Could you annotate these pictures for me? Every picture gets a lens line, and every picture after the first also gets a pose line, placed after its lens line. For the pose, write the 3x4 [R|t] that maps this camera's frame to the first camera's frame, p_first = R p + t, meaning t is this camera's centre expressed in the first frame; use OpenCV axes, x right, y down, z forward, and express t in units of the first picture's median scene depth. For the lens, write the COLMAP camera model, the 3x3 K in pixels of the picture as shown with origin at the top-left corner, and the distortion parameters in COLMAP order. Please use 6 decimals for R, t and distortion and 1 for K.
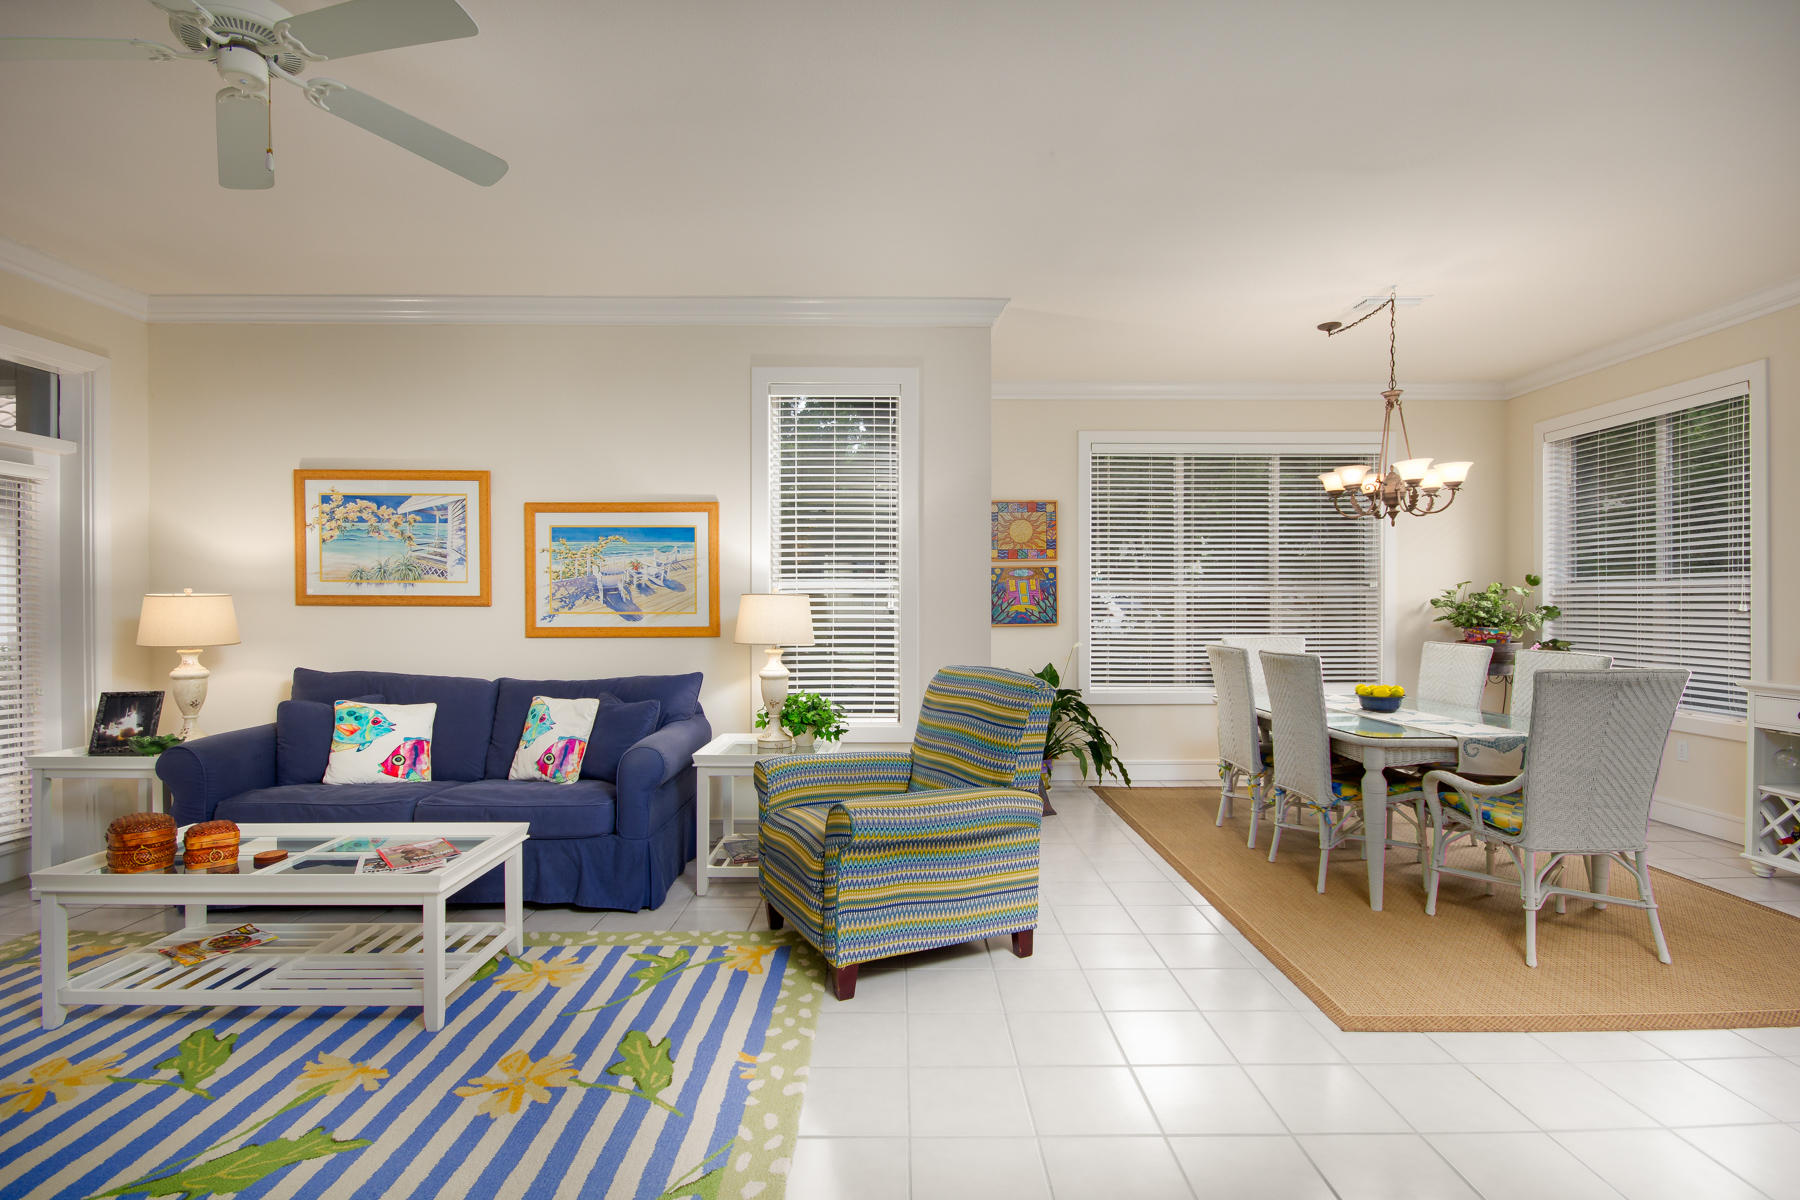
lens RADIAL K [[842.5, 0, 908.3], [0, 842.5, 607.6], [0, 0, 1]] dist [-0.001133, -0.000388]
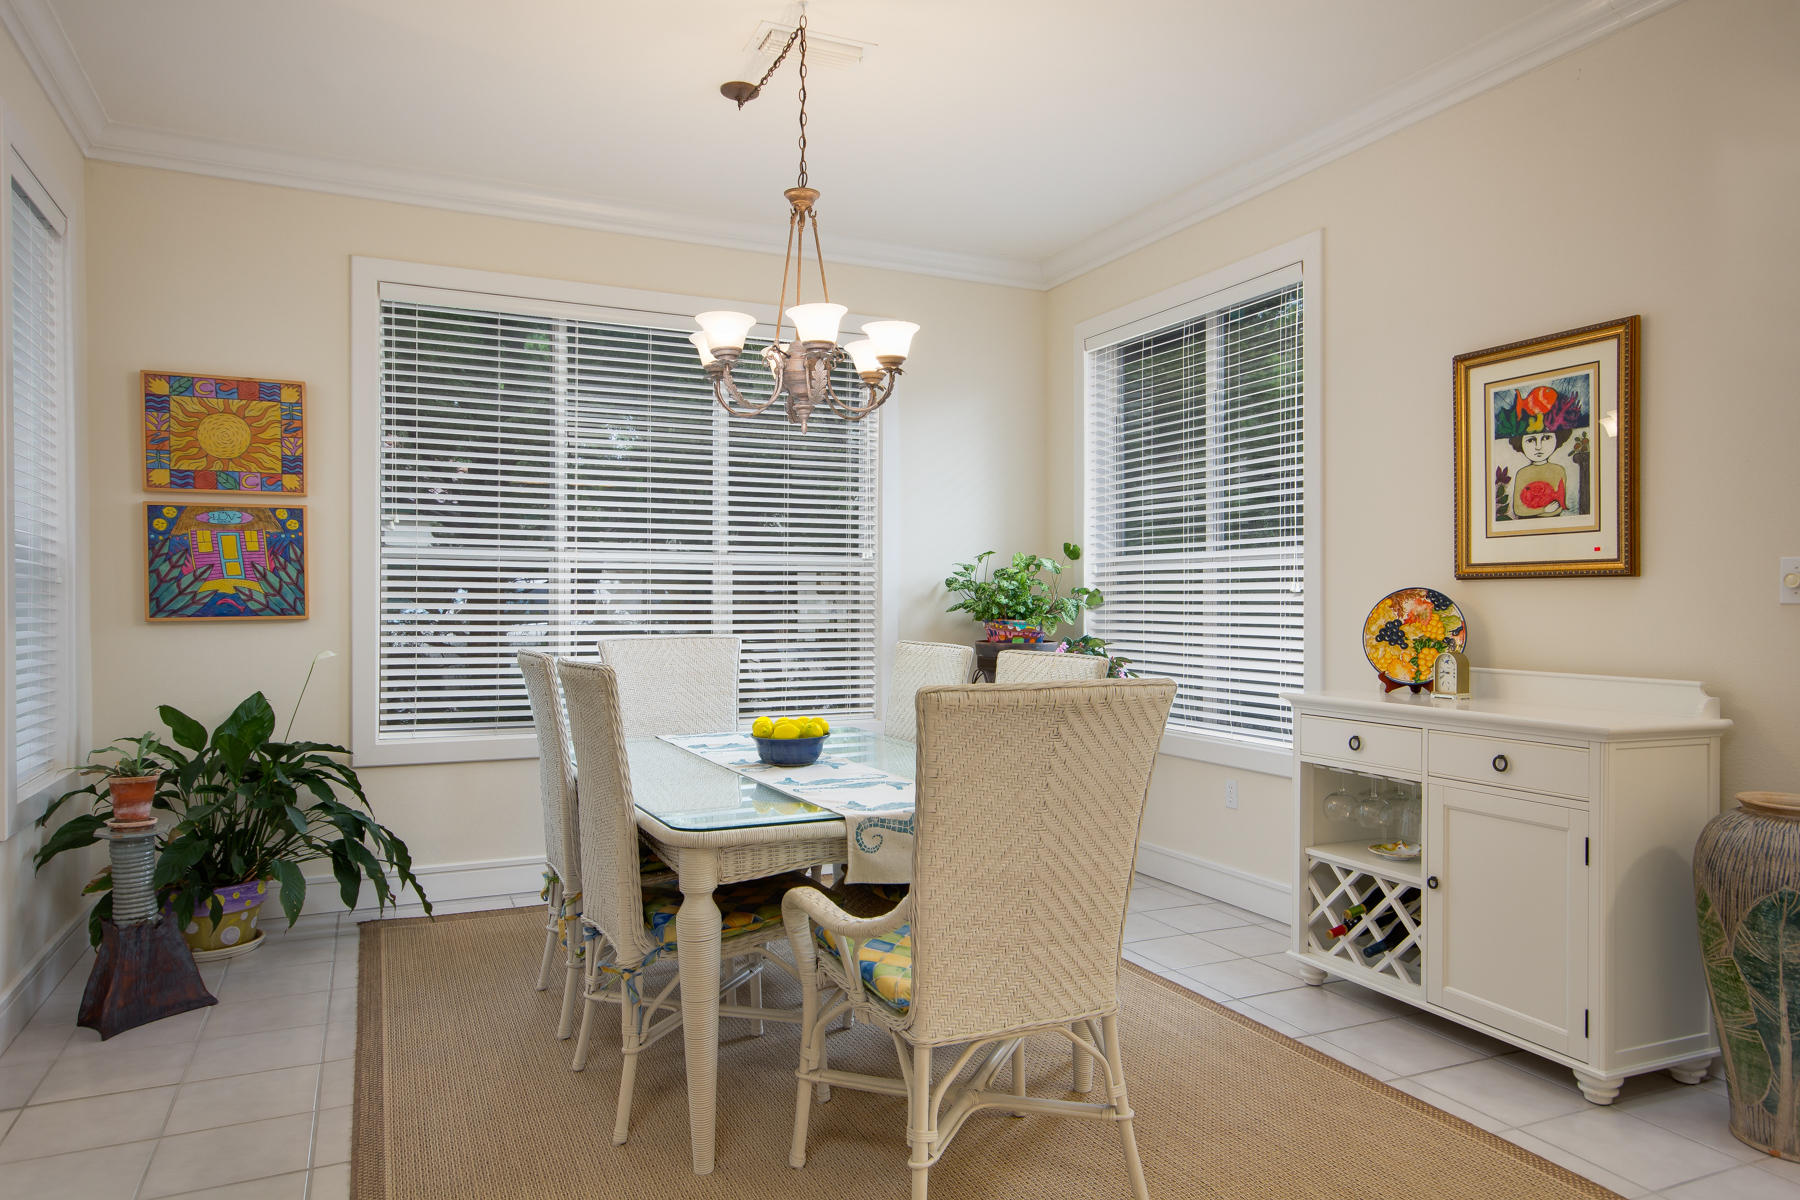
lens RADIAL K [[1149.3, 0, 906.8], [0, 1149.3, 609.9], [0, 0, 1]] dist [0.016508, 0.003374]
pose [[0.913334, 0.000813, 0.407210, 0.312863], [-0.001444, 0.999998, 0.001243, 0.018832], [-0.407208, -0.001723, 0.913334, 0.260834]]
